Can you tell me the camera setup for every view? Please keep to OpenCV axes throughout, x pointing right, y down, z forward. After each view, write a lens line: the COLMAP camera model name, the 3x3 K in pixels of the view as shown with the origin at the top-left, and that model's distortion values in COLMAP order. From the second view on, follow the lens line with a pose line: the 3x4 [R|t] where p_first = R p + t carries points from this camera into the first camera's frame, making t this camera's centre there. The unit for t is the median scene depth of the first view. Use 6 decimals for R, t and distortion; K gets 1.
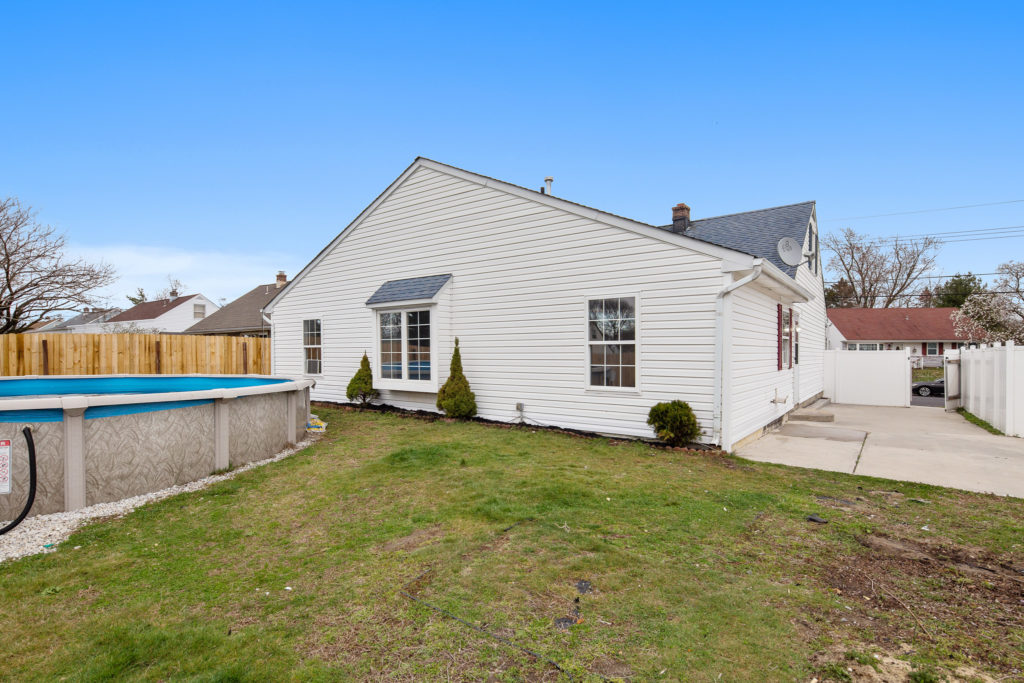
lens RADIAL K [[501.5, 0, 509.2], [0, 501.5, 350.3], [0, 0, 1]] dist [0.002601, -0.000552]
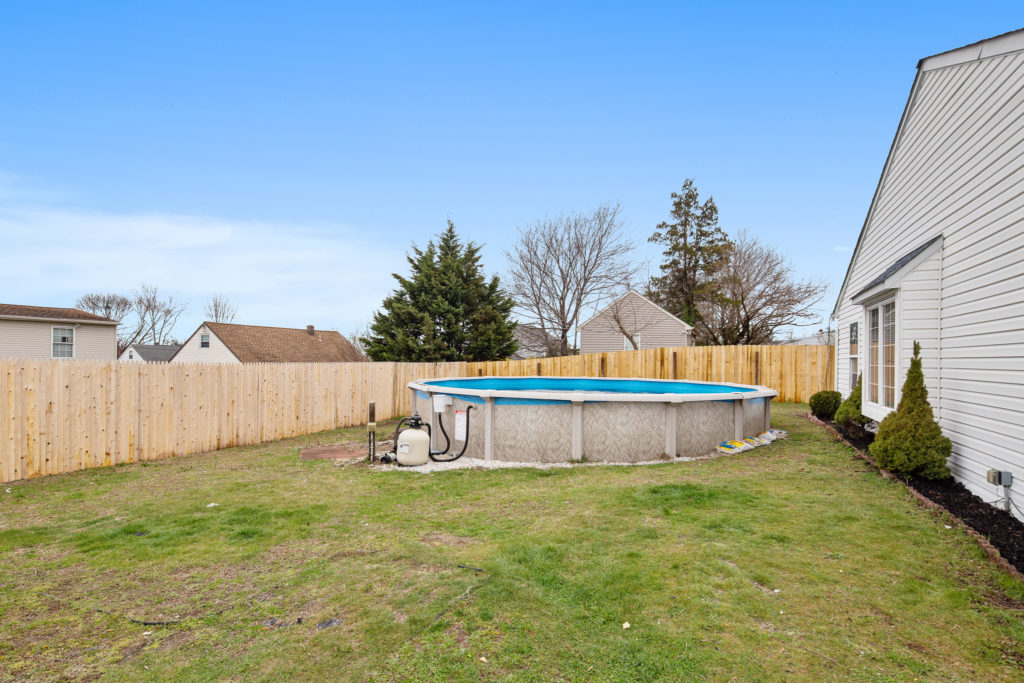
lens RADIAL K [[501.5, 0, 504.5], [0, 501.5, 358.4], [0, 0, 1]] dist [0.002601, -0.000552]
pose [[0.200302, 0.001206, -0.979733, 0.572456], [-0.002660, 0.999996, 0.000687, -0.006784], [0.979731, 0.002469, 0.200304, 0.585693]]
